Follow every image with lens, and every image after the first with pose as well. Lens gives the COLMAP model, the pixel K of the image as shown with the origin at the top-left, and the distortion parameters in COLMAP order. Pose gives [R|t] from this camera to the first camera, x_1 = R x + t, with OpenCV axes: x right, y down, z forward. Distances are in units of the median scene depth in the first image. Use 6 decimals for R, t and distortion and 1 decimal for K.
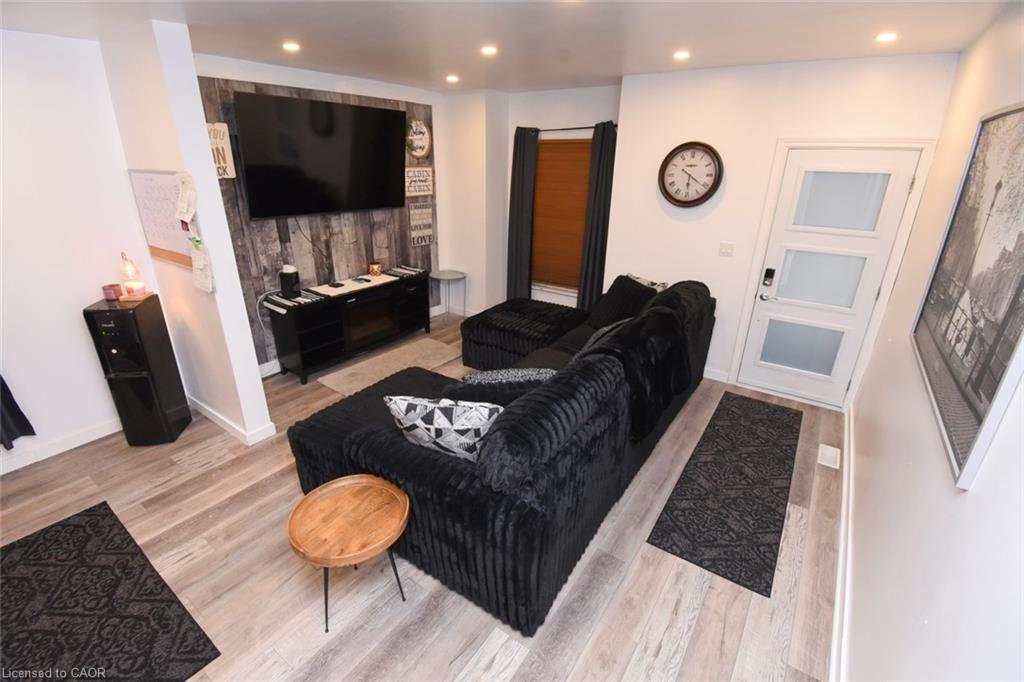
lens RADIAL K [[449.7, 0, 505.7], [0, 449.7, 342.5], [0, 0, 1]] dist [0.019657, -0.026443]
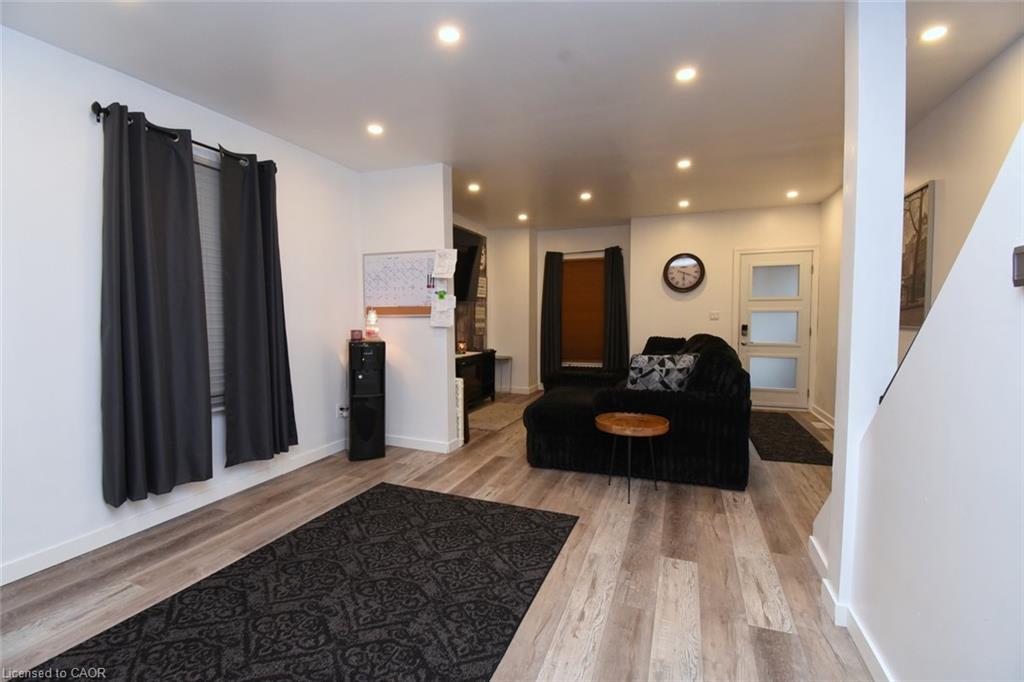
lens RADIAL K [[449.7, 0, 505.7], [0, 449.7, 342.5], [0, 0, 1]] dist [0.019657, -0.026443]
pose [[0.970052, -0.030732, 0.240944, -0.592504], [0.105956, 0.946148, -0.305905, 0.282916], [-0.218568, 0.322273, 0.921069, -0.250437]]
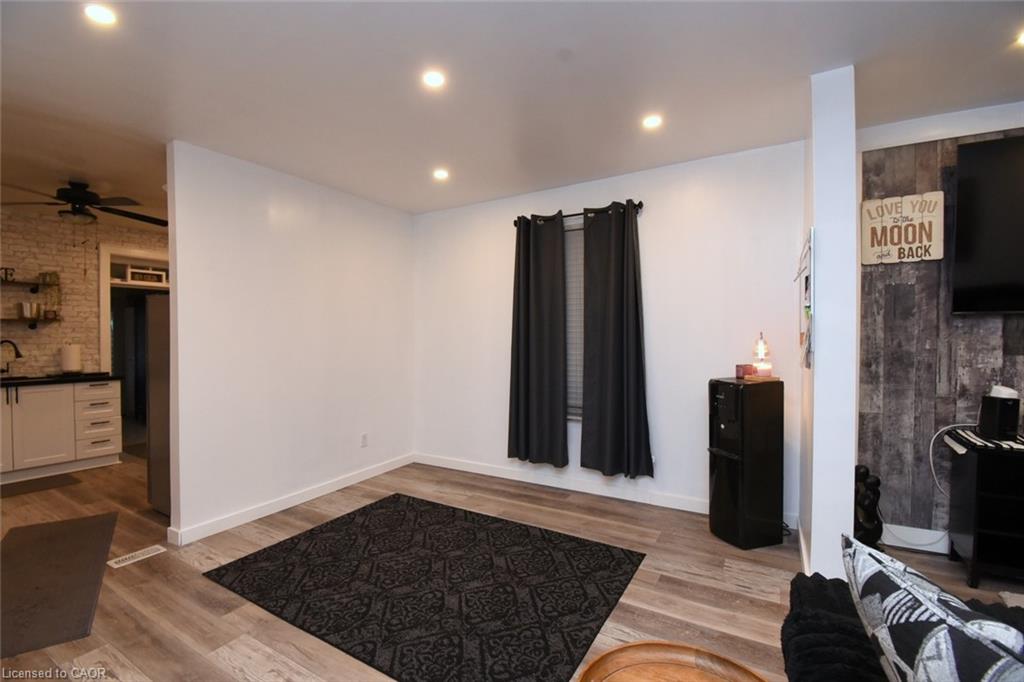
lens RADIAL K [[449.7, 0, 505.7], [0, 449.7, 342.5], [0, 0, 1]] dist [0.019657, -0.026443]
pose [[0.081914, -0.002592, -0.996636, 0.061145], [-0.370641, 0.928194, -0.032877, 0.044215], [0.925157, 0.372087, 0.075072, 0.318152]]
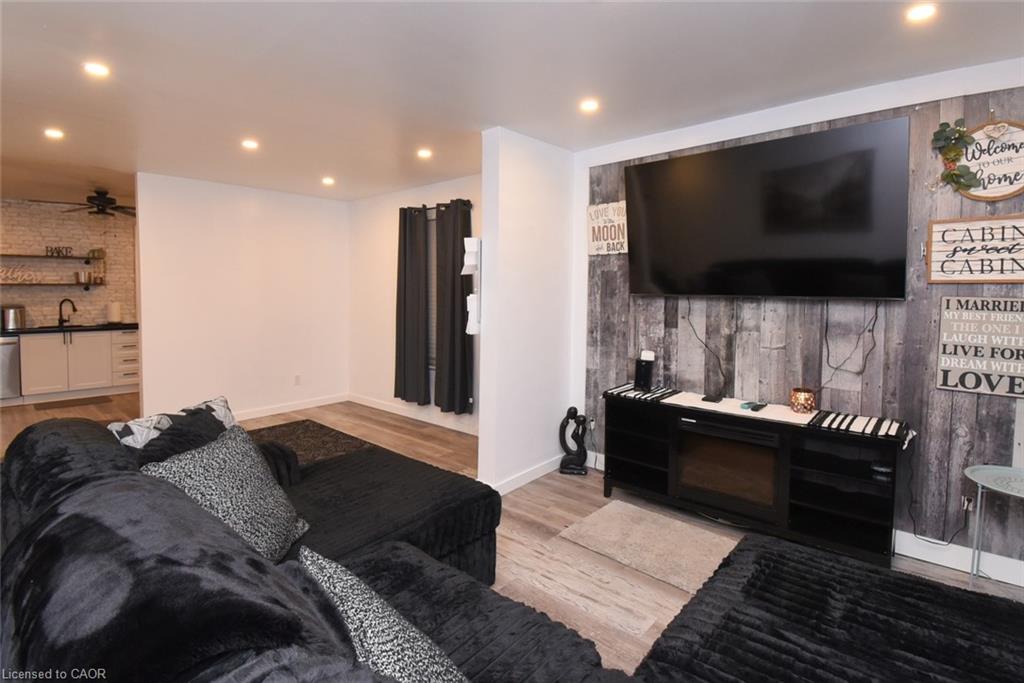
lens RADIAL K [[492.1, 0, 528.6], [0, 492.1, 310.7], [0, 0, 1]] dist [0.017599, -0.025955]
pose [[-0.083932, 0.024610, -0.996168, 0.428987], [-0.384146, 0.921624, 0.055135, -0.211242], [0.919449, 0.387302, -0.067900, 0.859962]]
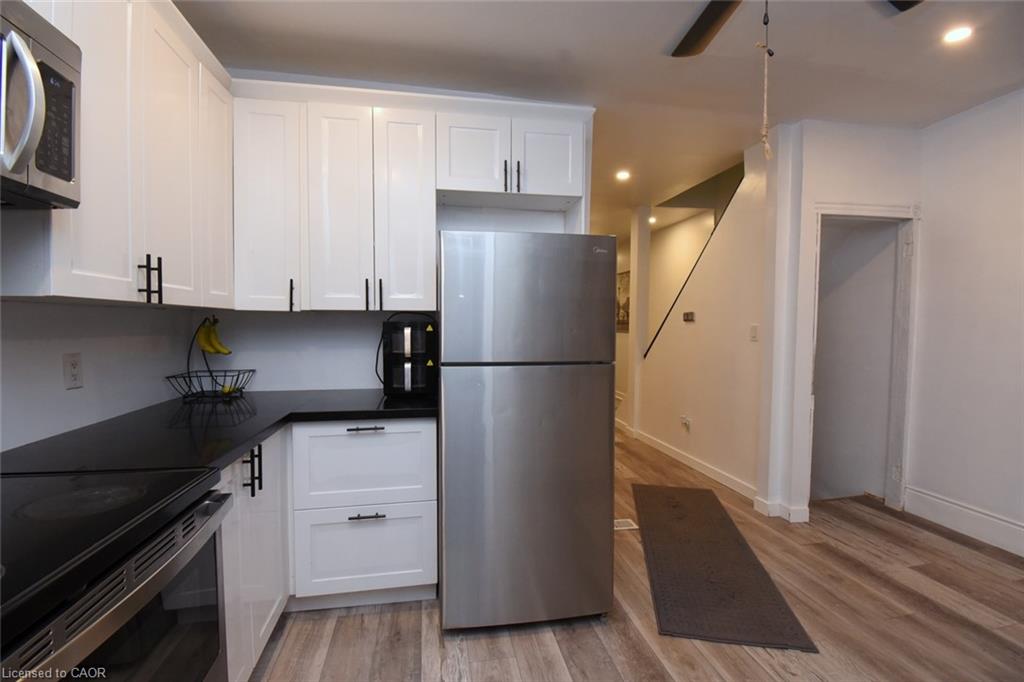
lens RADIAL K [[449.7, 0, 505.7], [0, 449.7, 342.5], [0, 0, 1]] dist [0.019657, -0.026443]
pose [[0.701092, -0.041509, 0.711862, -1.340741], [0.271264, 0.938773, -0.212419, 0.373119], [-0.659459, 0.342028, 0.669426, -0.527995]]
